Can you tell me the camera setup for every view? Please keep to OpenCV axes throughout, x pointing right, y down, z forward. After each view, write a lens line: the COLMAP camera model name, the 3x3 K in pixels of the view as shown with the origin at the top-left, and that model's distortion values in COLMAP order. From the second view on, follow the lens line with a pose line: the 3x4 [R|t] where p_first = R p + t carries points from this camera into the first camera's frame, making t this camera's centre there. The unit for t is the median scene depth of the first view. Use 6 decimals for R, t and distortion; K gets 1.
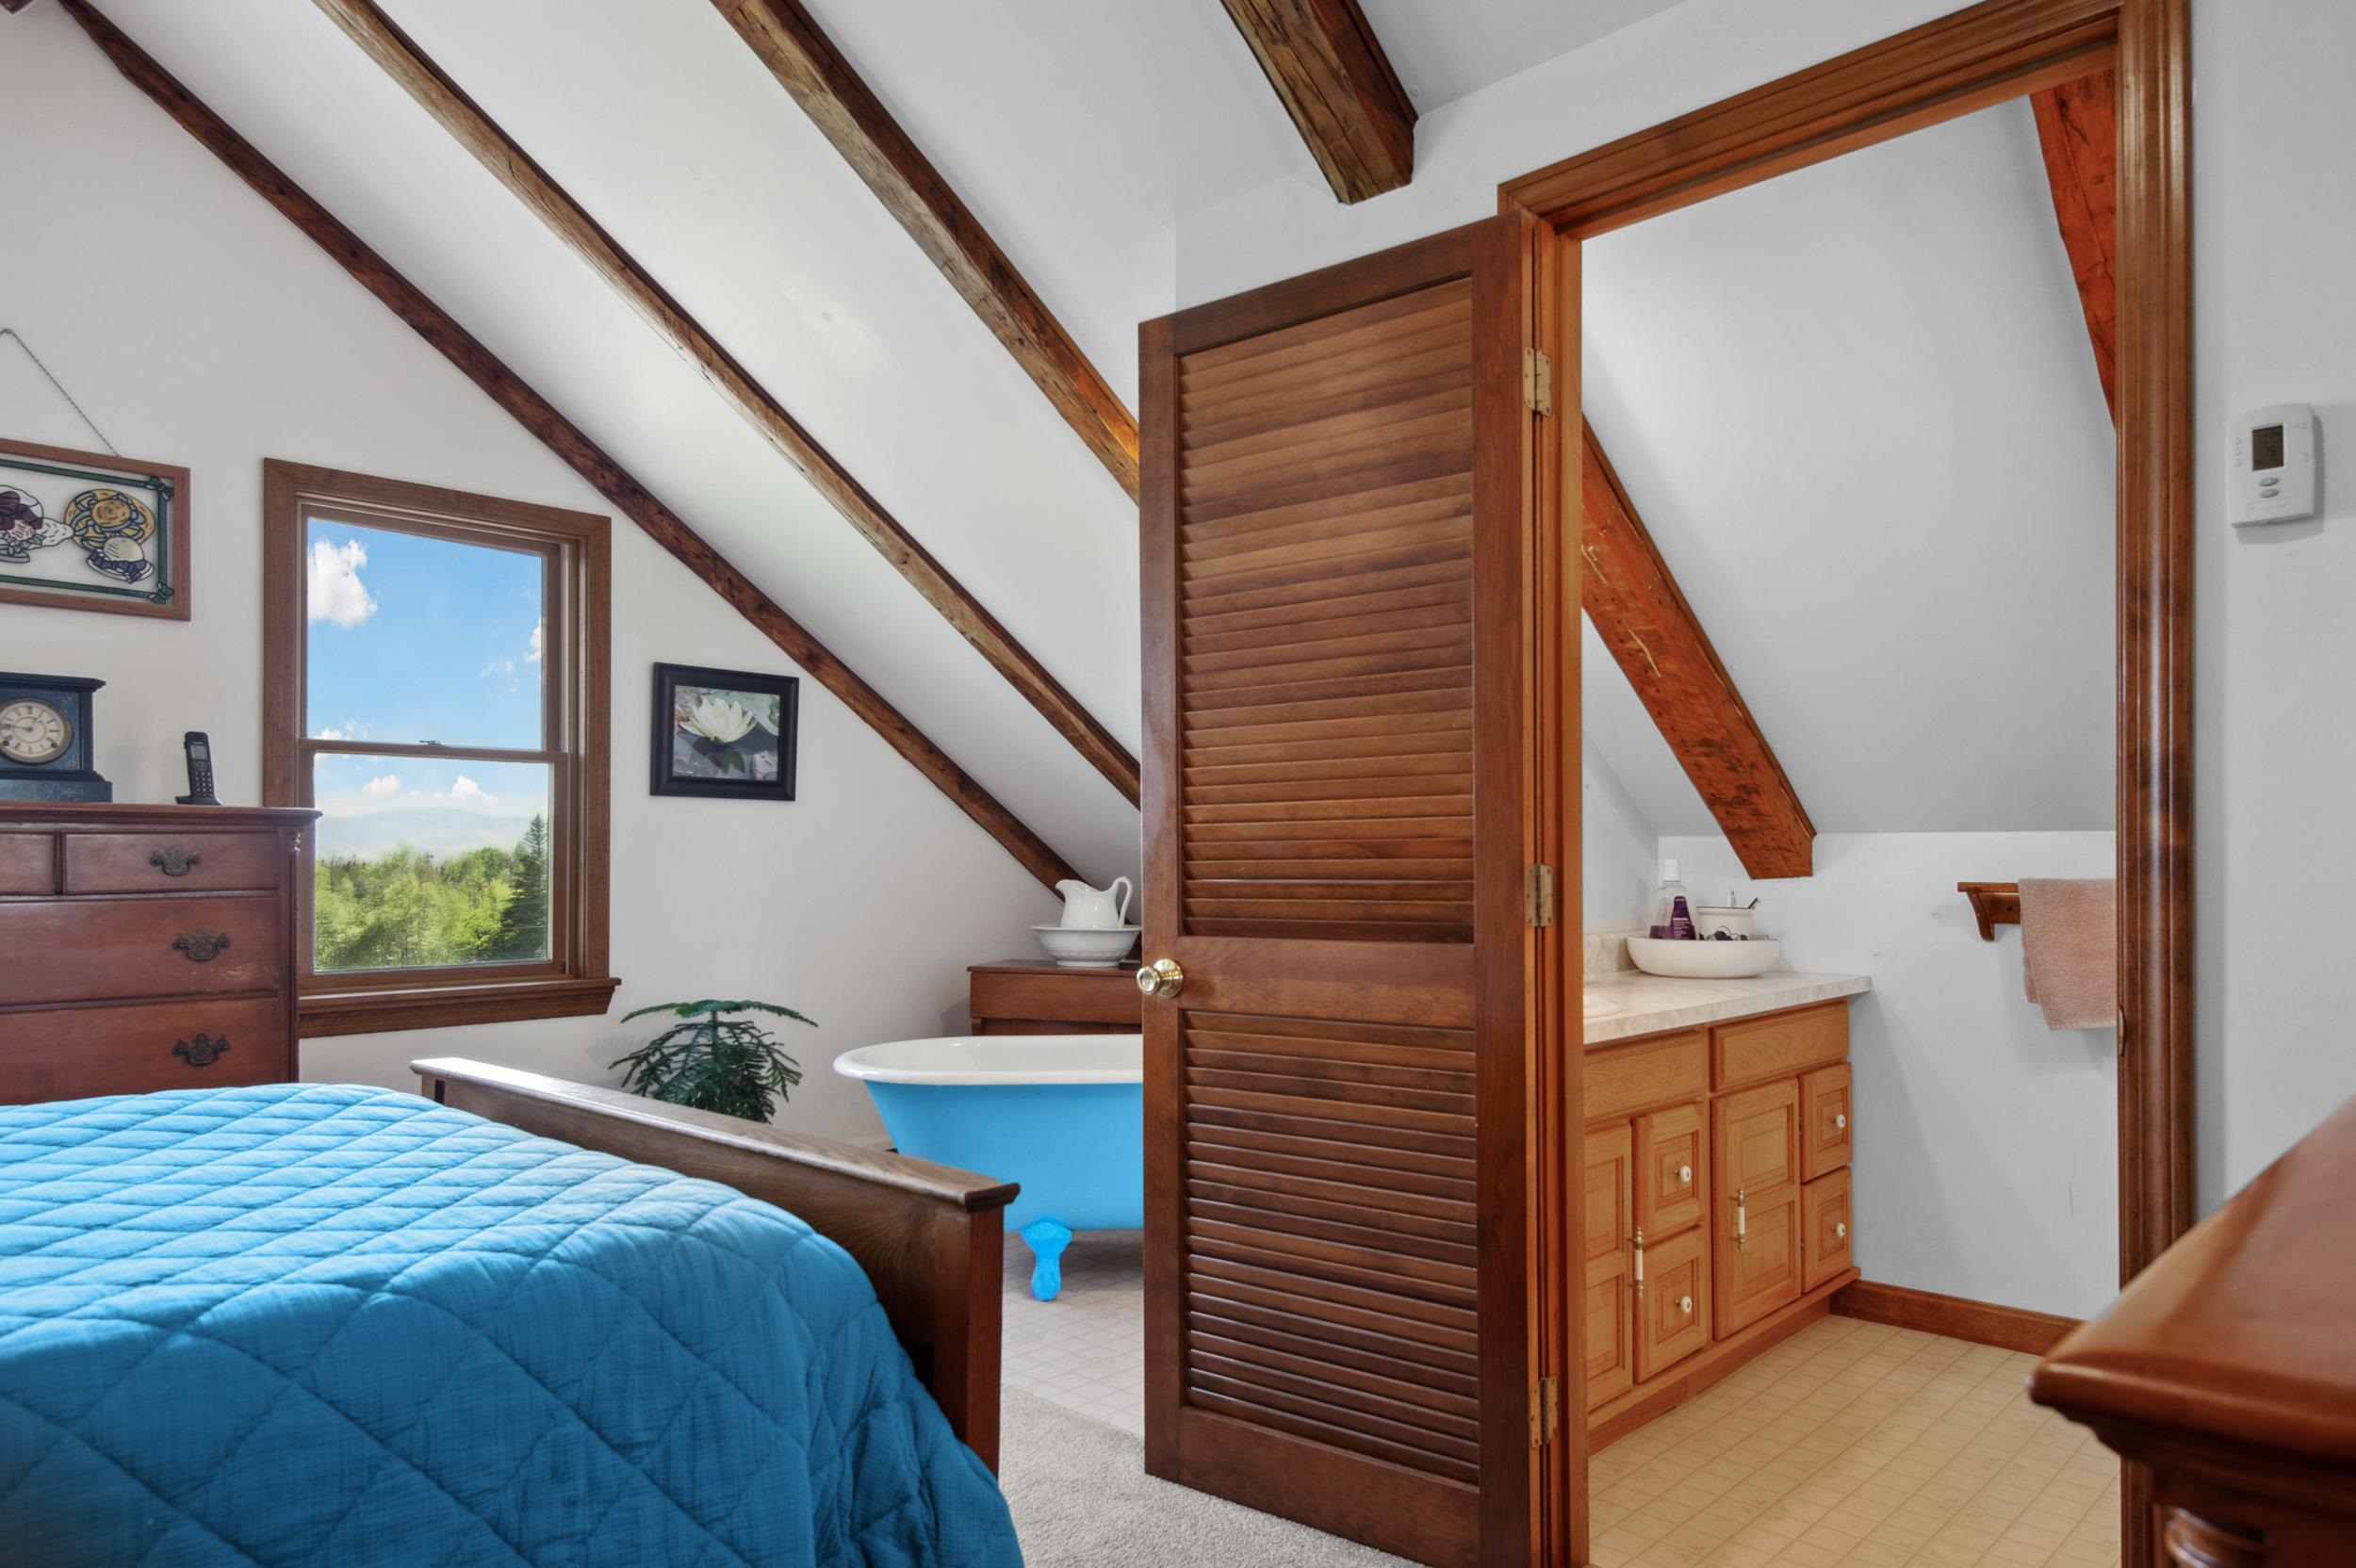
lens RADIAL K [[1433.5, 0, 1141.9], [0, 1433.5, 908.1], [0, 0, 1]] dist [0.017842, -0.006581]
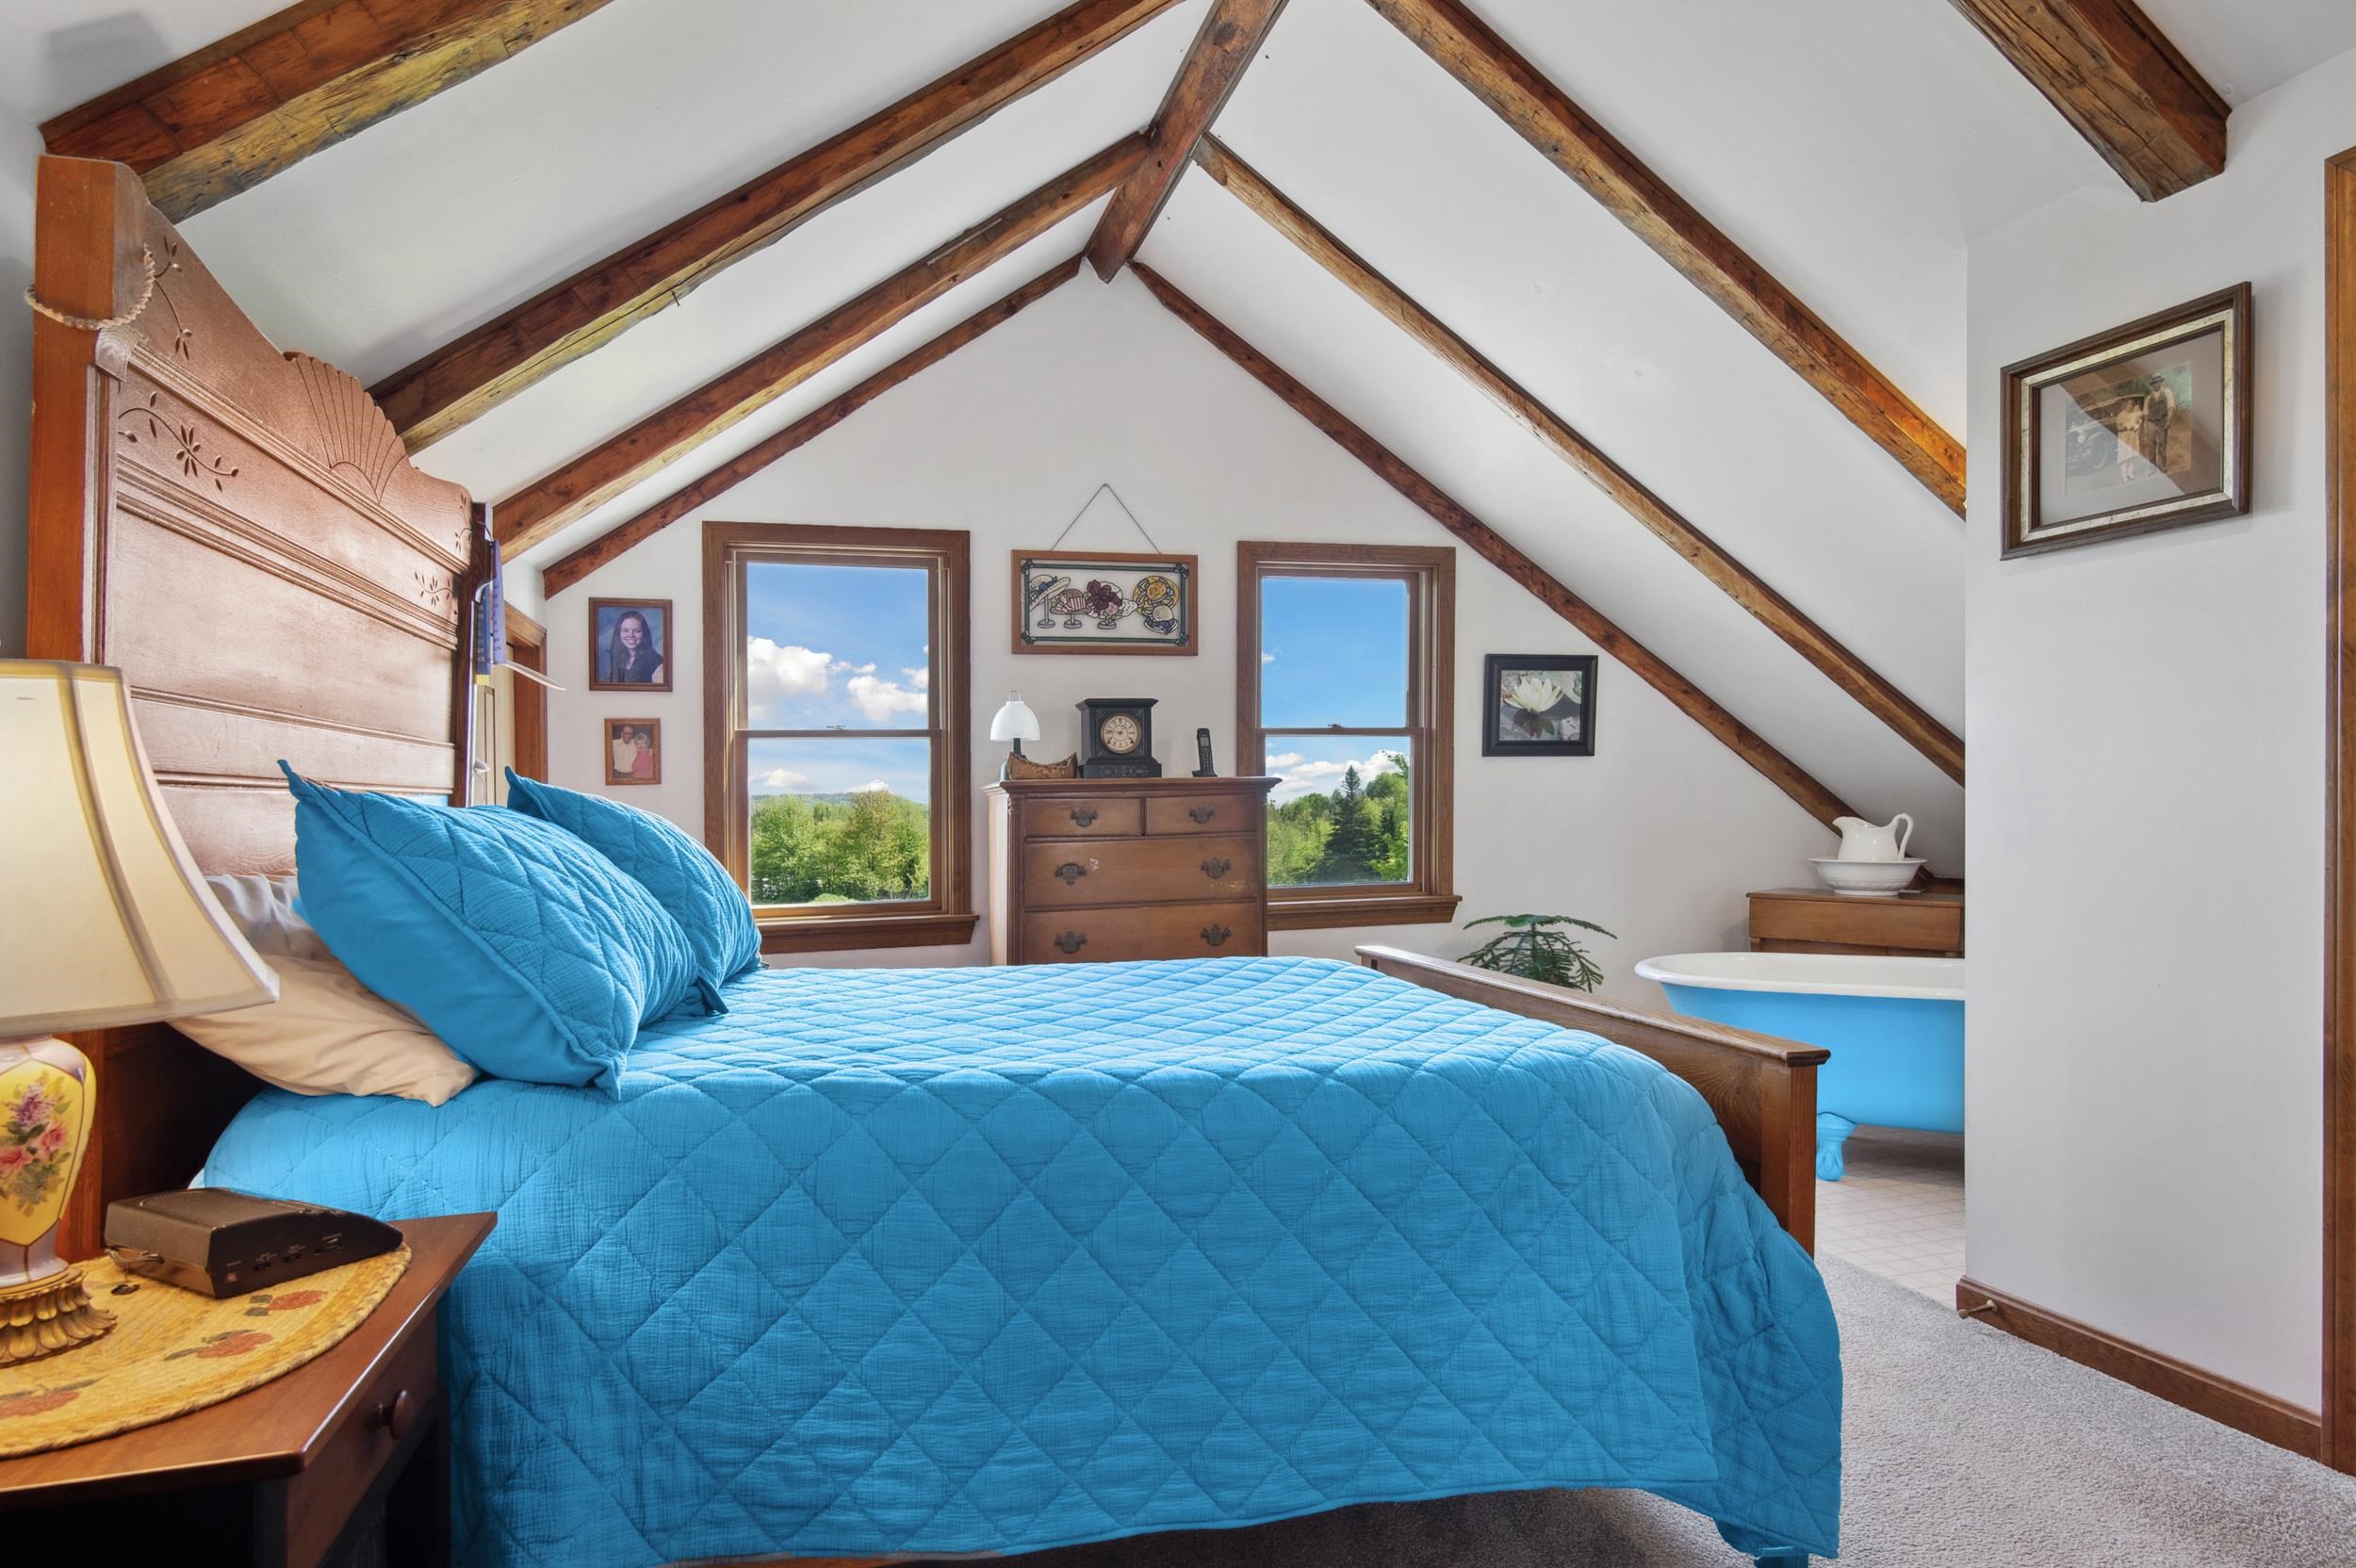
lens RADIAL K [[1241.9, 0, 1180.7], [0, 1241.9, 854.6], [0, 0, 1]] dist [0.020323, -0.017470]
pose [[0.862120, 0.003753, -0.506690, -0.008081], [0.001773, 0.999944, 0.010422, -0.001890], [0.506701, -0.009883, 0.862065, -0.135327]]
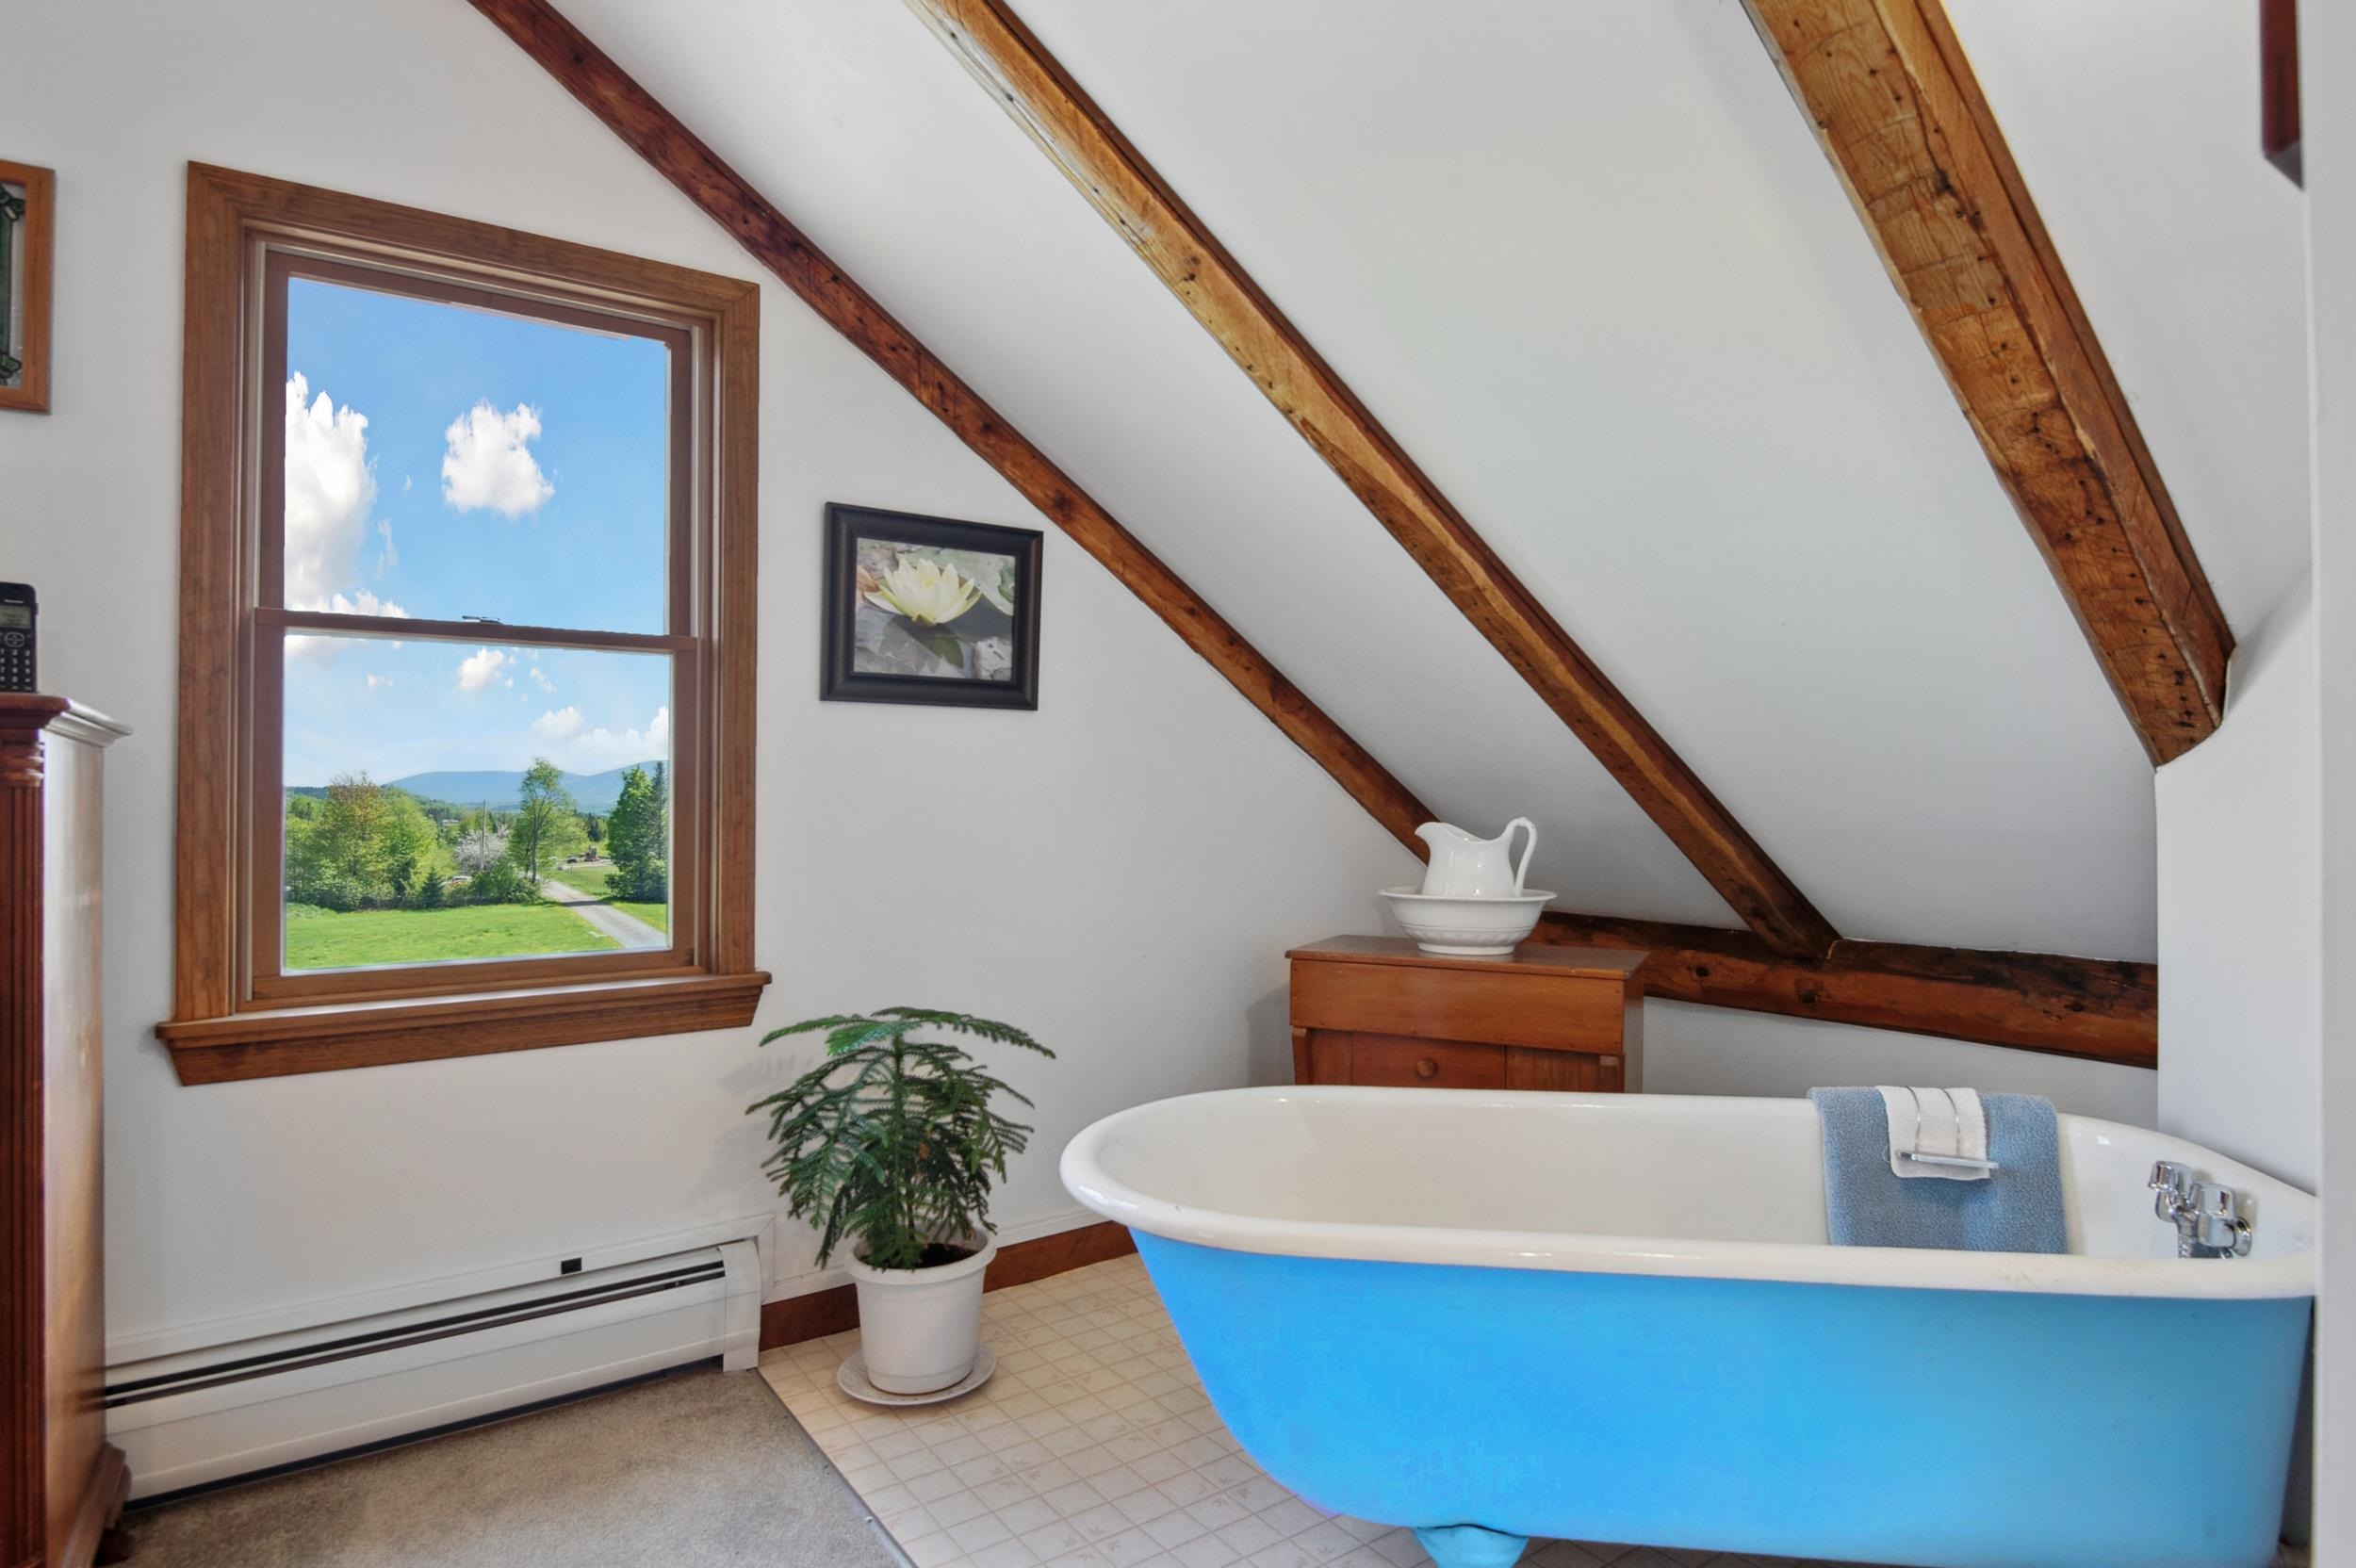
lens RADIAL K [[1241.9, 0, 1088.5], [0, 1241.9, 836.1], [0, 0, 1]] dist [0.020323, -0.017470]
pose [[0.967274, 0.000091, -0.253733, -0.086566], [-0.001689, 0.999980, -0.006078, -0.013528], [0.253727, 0.006308, 0.967255, 0.562397]]
